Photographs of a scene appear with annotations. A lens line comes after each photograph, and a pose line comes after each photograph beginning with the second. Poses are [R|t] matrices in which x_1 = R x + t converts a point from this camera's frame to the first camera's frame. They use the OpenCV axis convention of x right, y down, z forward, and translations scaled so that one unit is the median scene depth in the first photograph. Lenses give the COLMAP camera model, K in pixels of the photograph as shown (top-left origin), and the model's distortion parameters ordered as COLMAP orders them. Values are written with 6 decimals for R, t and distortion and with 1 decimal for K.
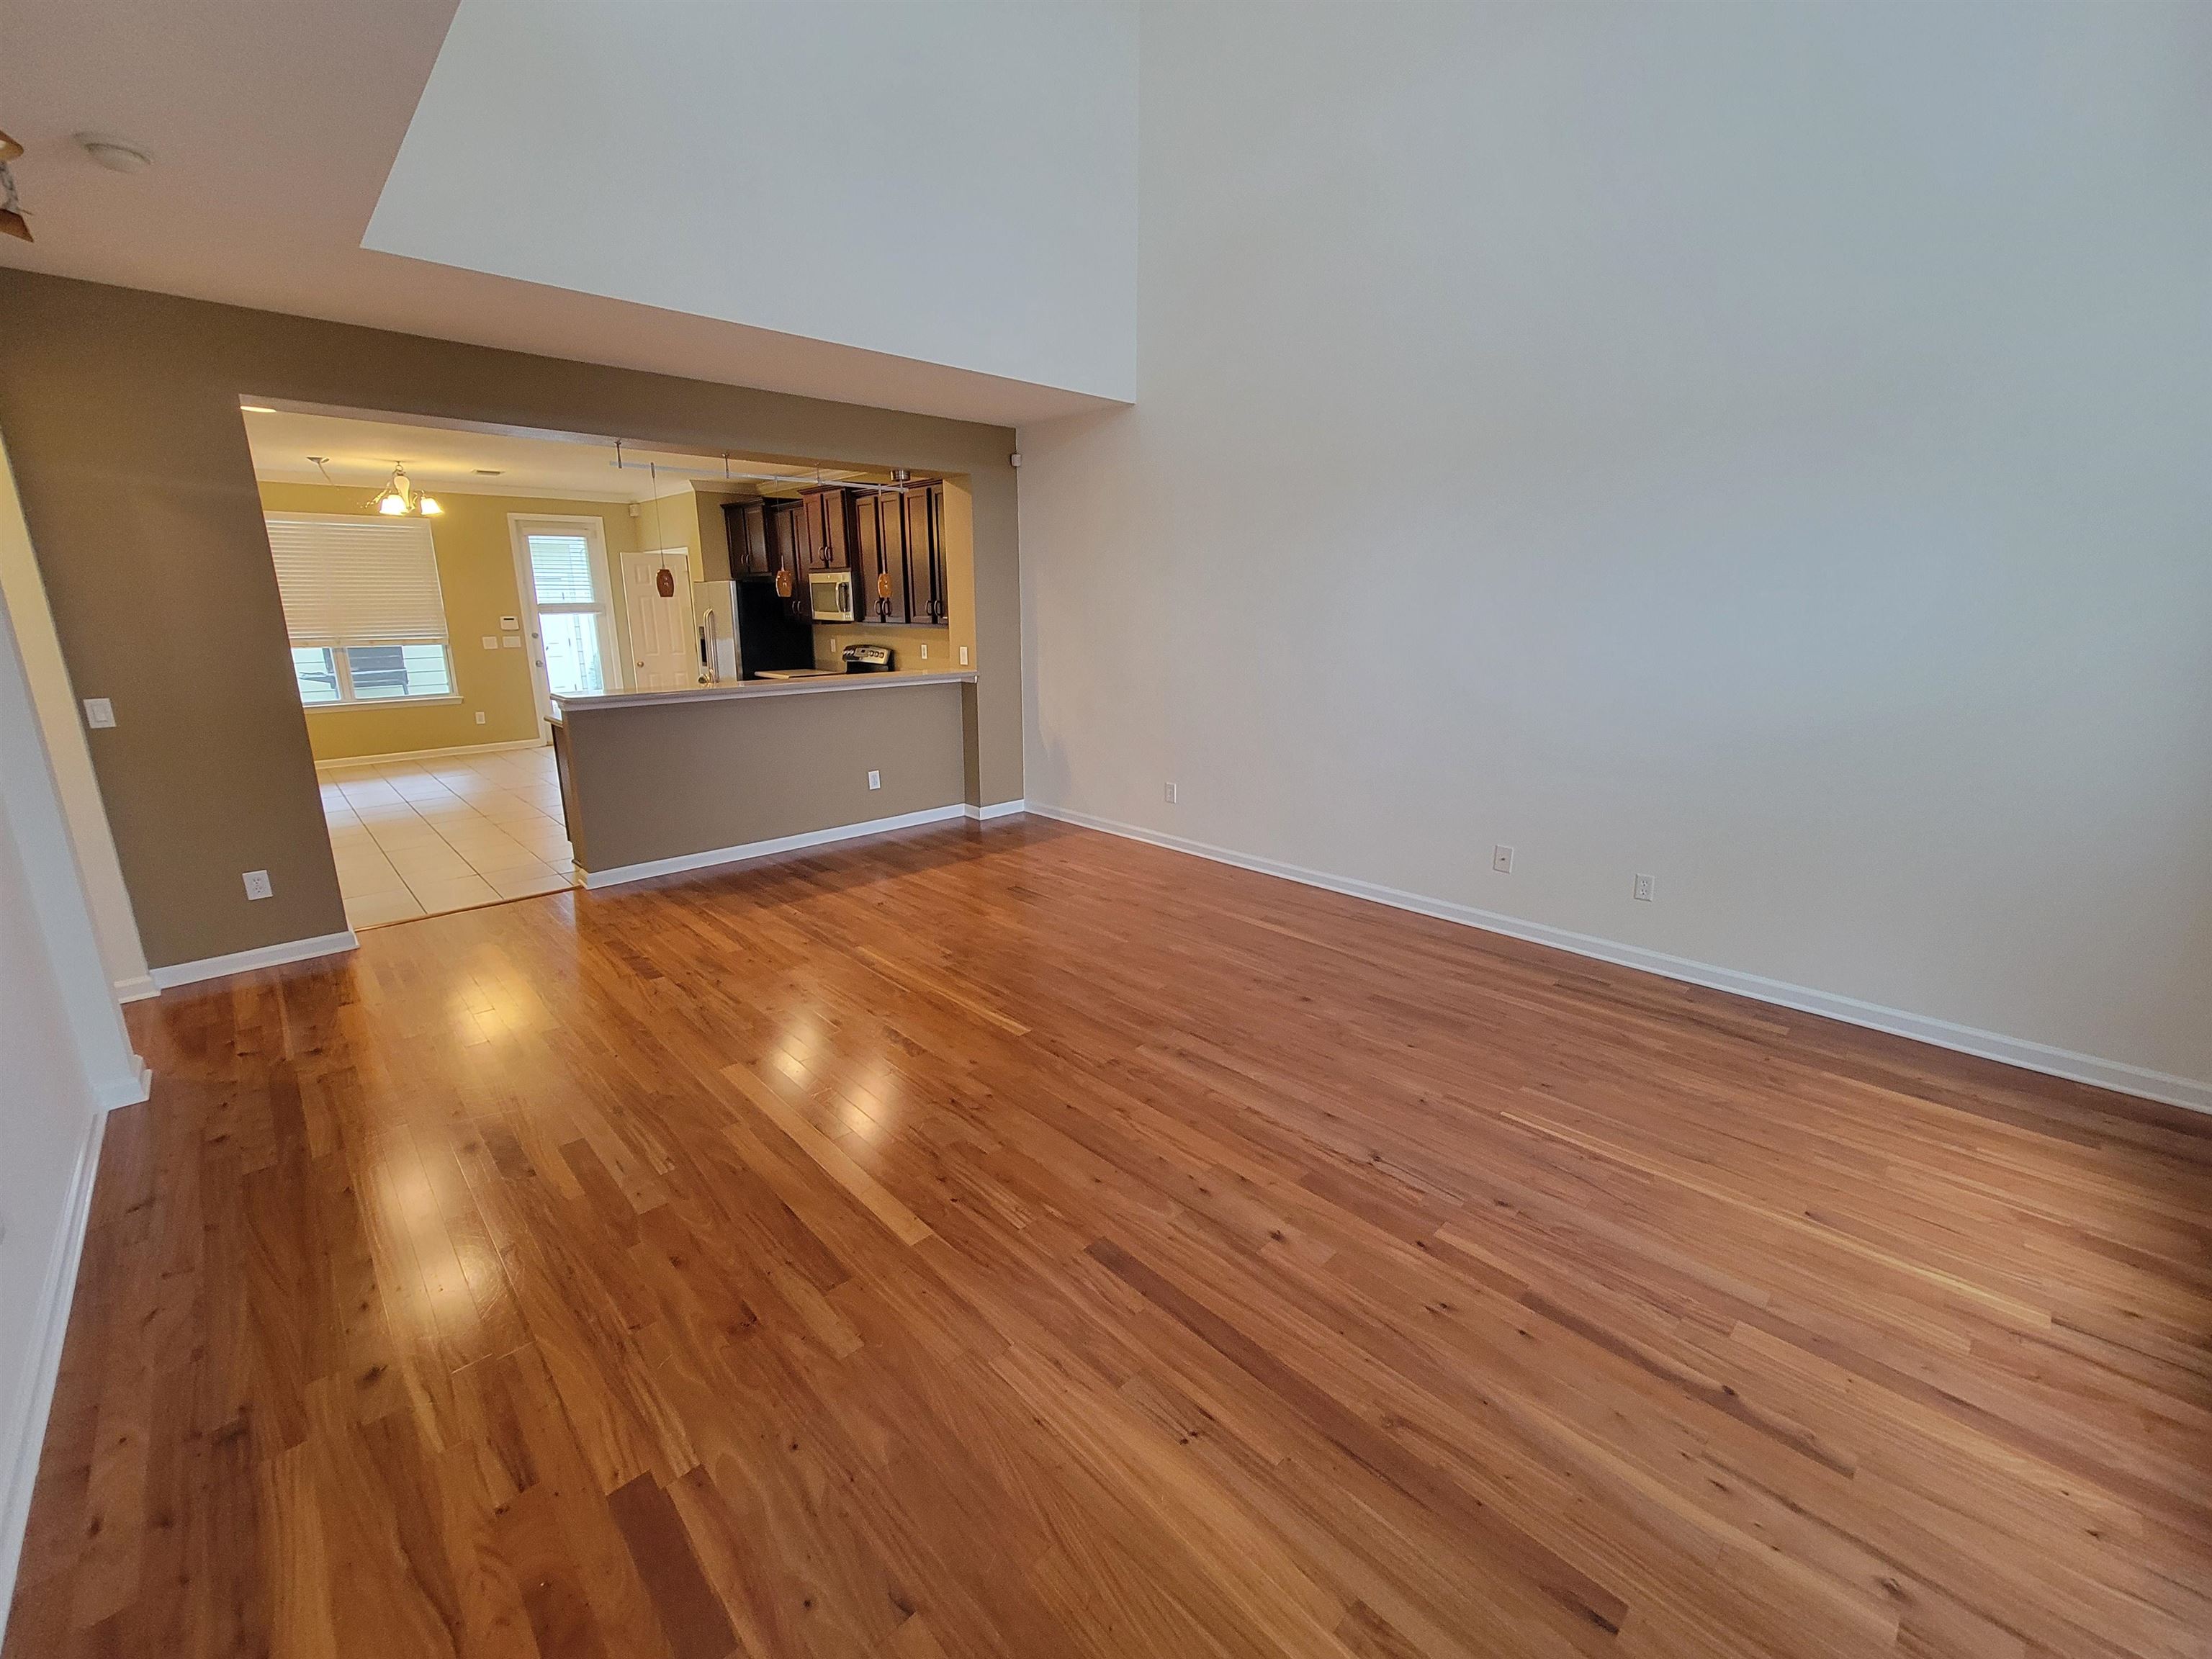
lens RADIAL K [[900.6, 0, 1093.8], [0, 900.6, 816.6], [0, 0, 1]] dist [-0.005613, -0.000207]
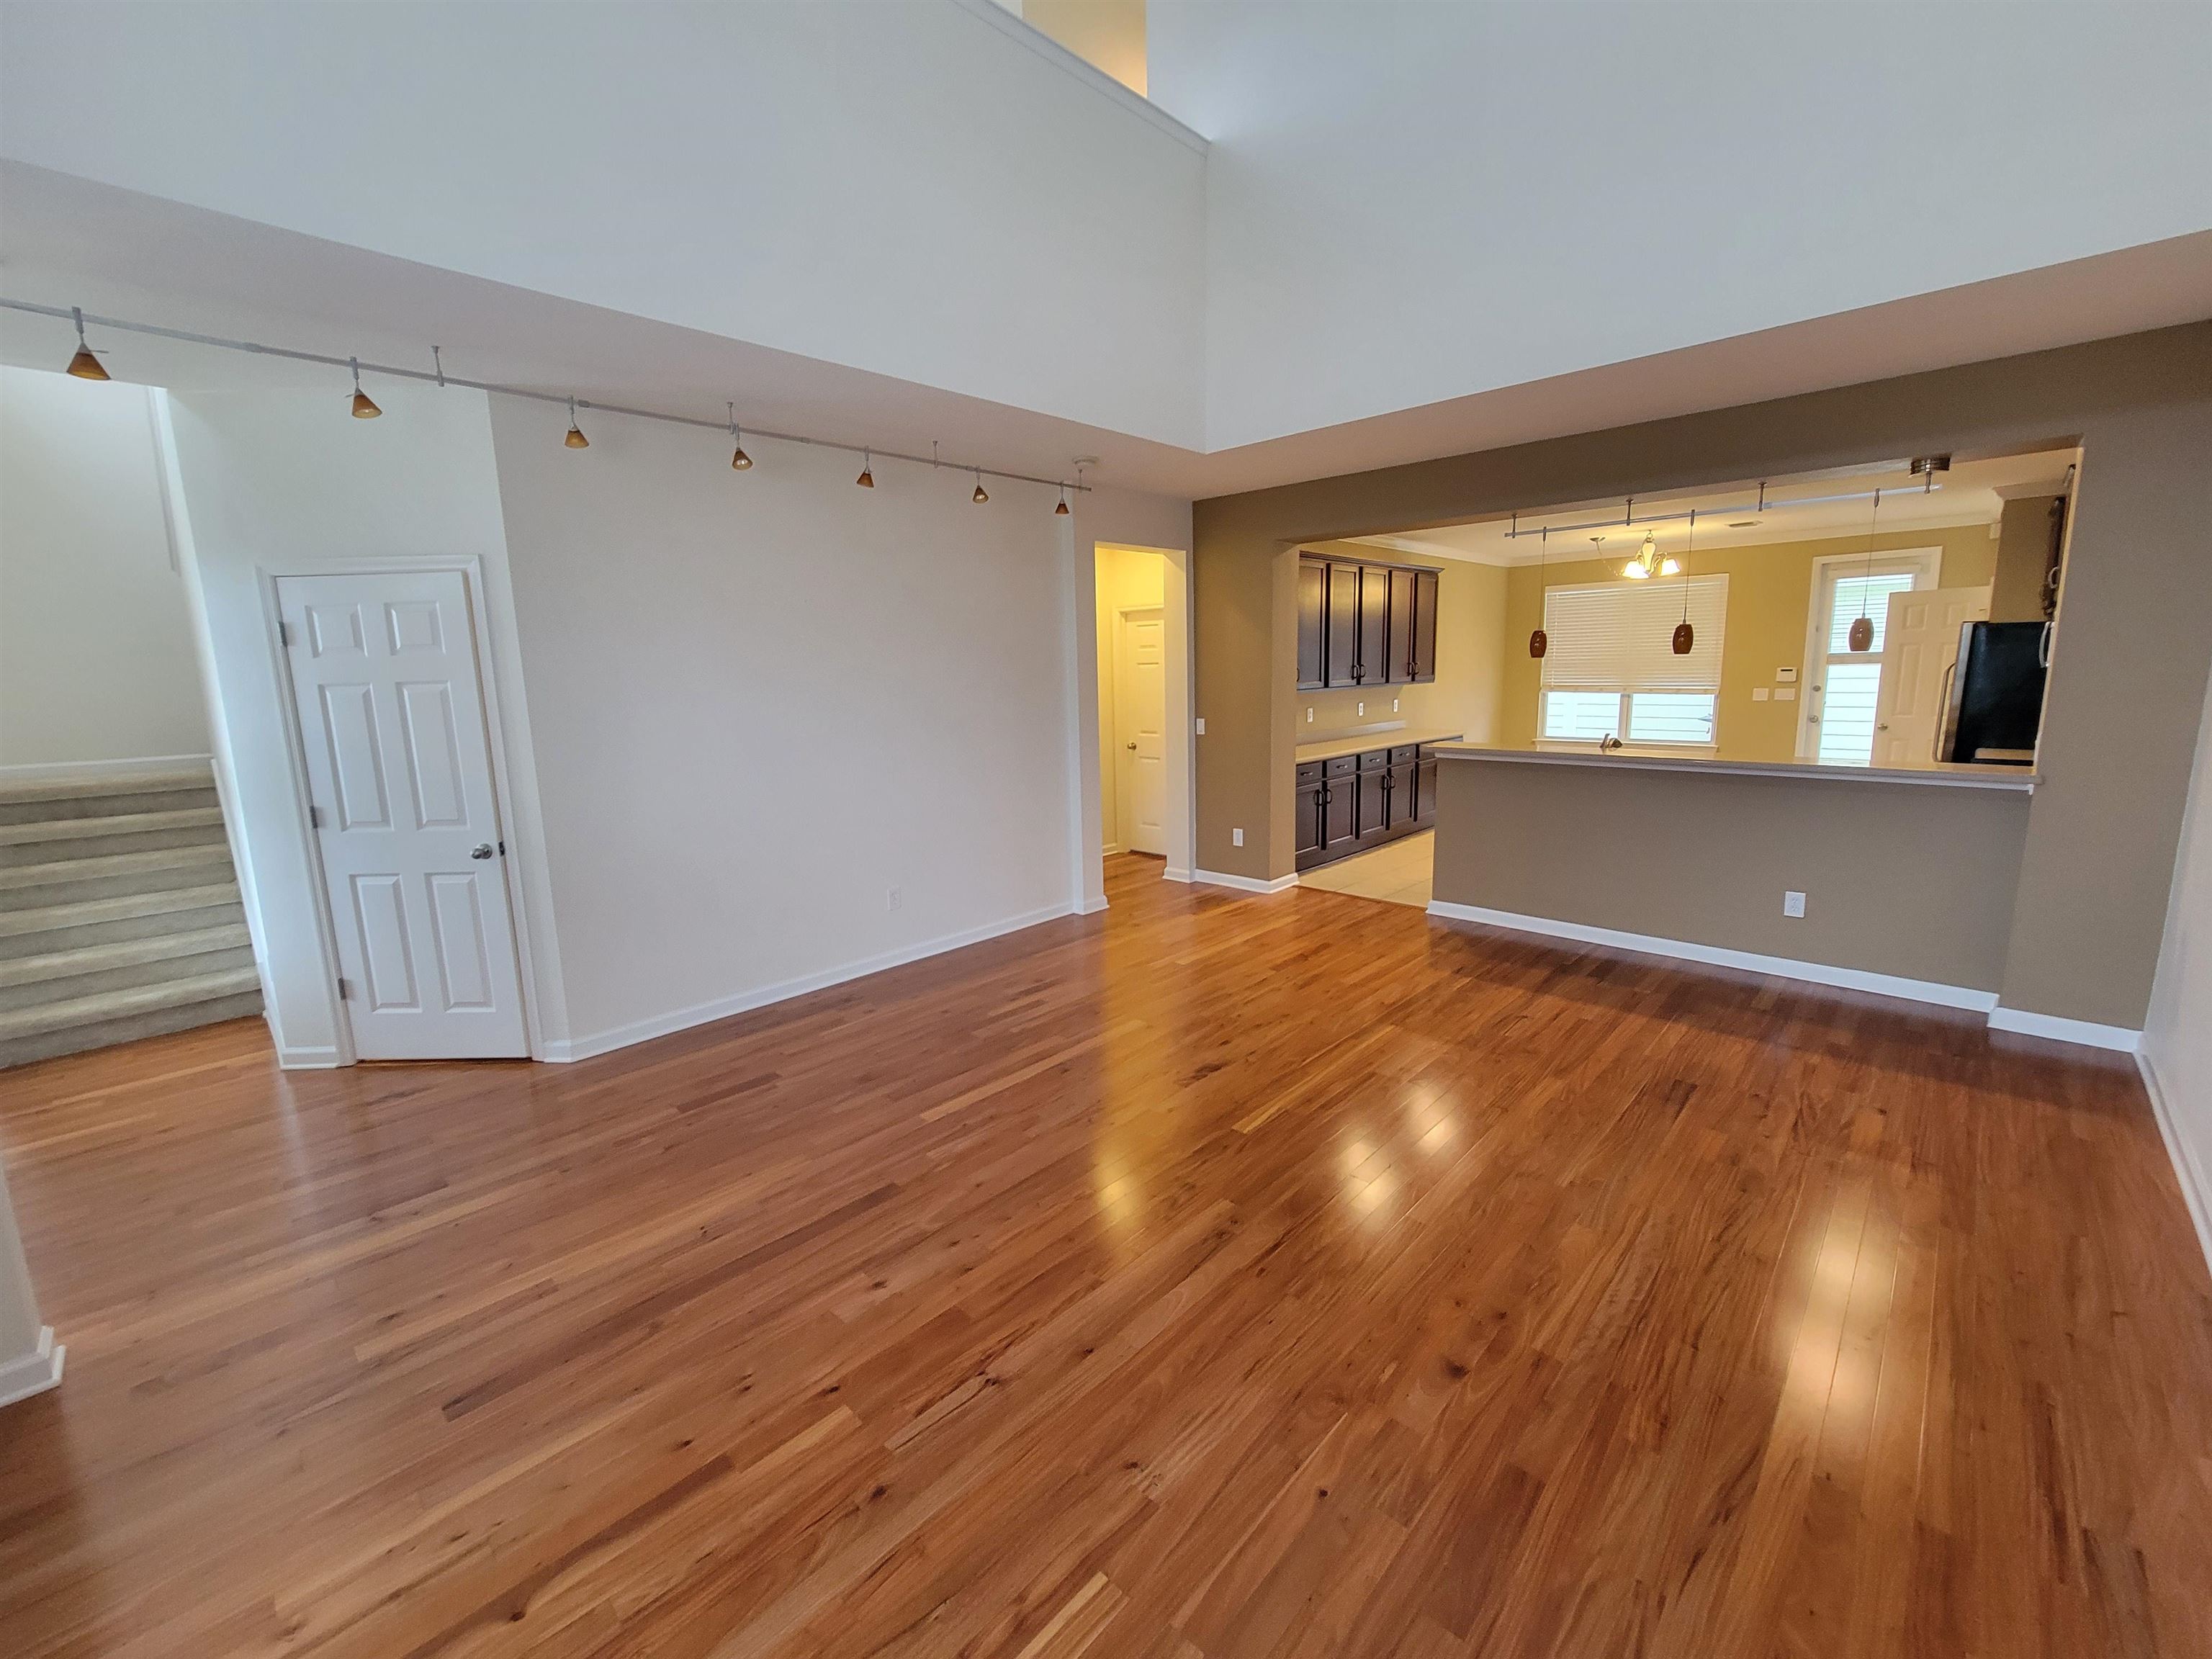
lens RADIAL K [[900.6, 0, 1093.8], [0, 900.6, 816.6], [0, 0, 1]] dist [-0.005613, -0.000207]
pose [[0.042162, 0.168755, -0.984756, 0.542063], [-0.210500, 0.965009, 0.156359, -0.131125], [0.976684, 0.200699, 0.076210, 0.494344]]
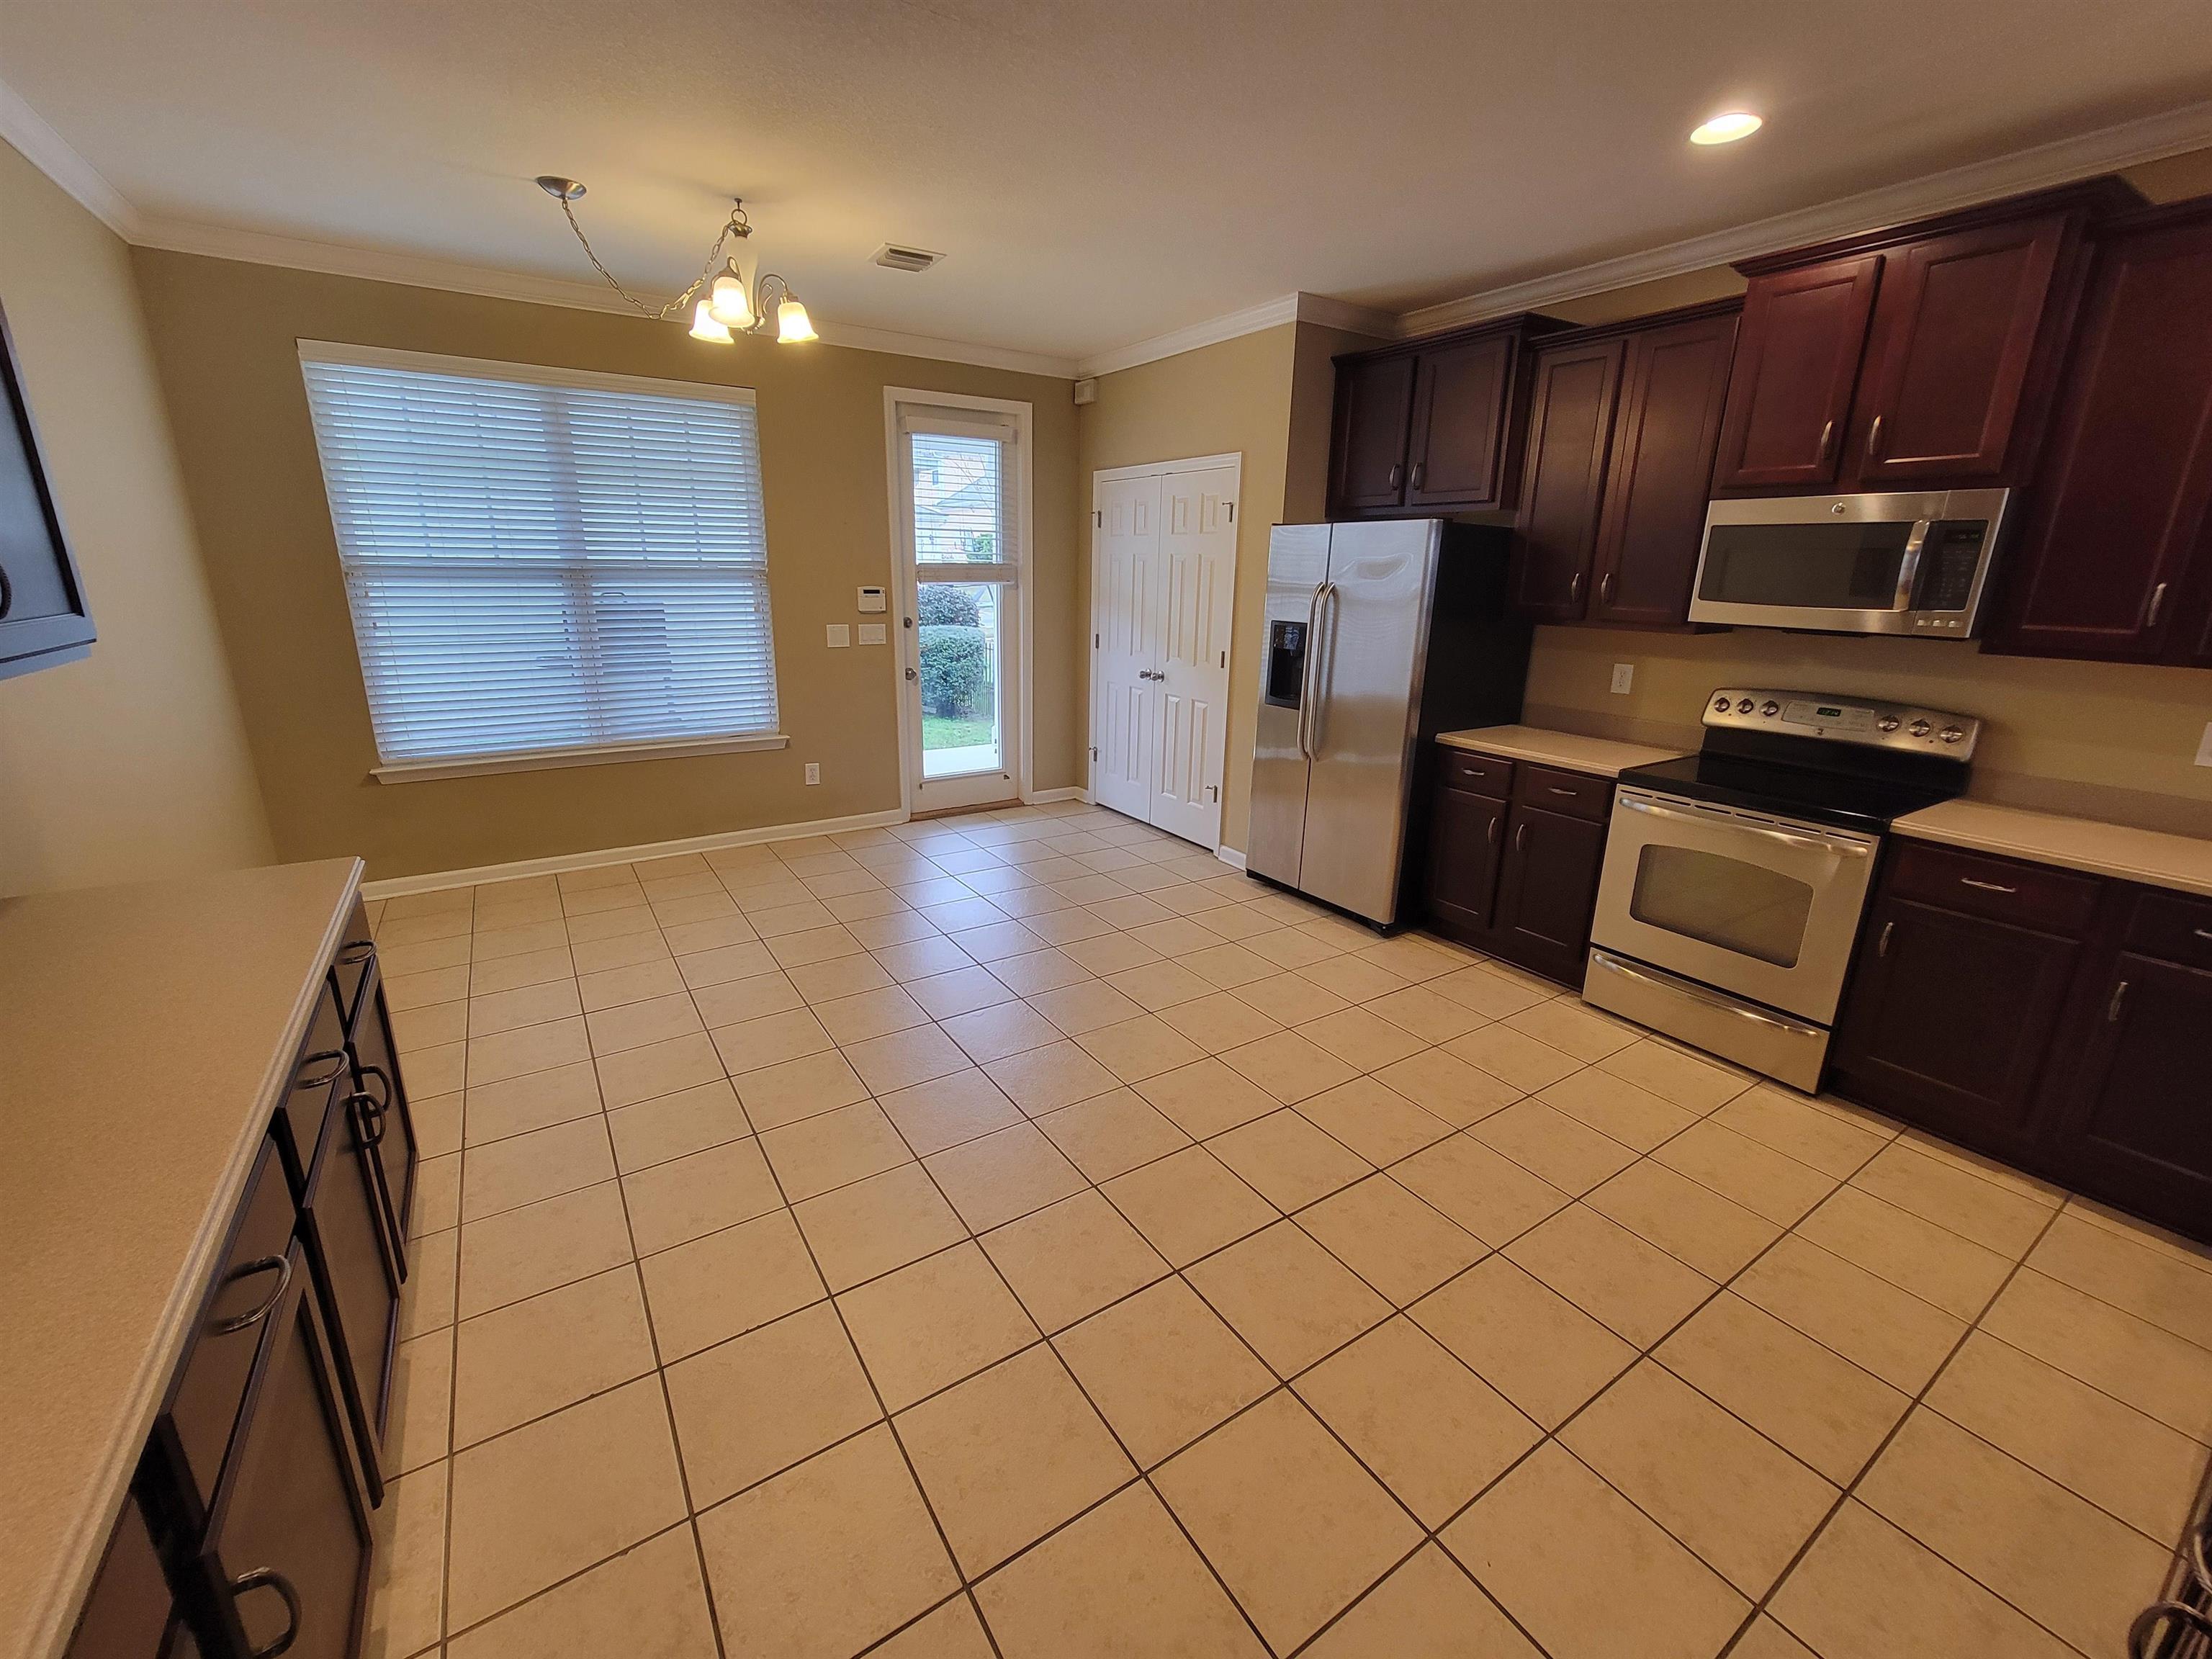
lens RADIAL K [[900.6, 0, 1093.8], [0, 900.6, 816.6], [0, 0, 1]] dist [-0.005613, -0.000207]
pose [[0.981708, 0.070802, -0.176740, -0.832843], [-0.064695, 0.997100, 0.040087, -0.232459], [0.179066, -0.027919, 0.983441, 0.986214]]
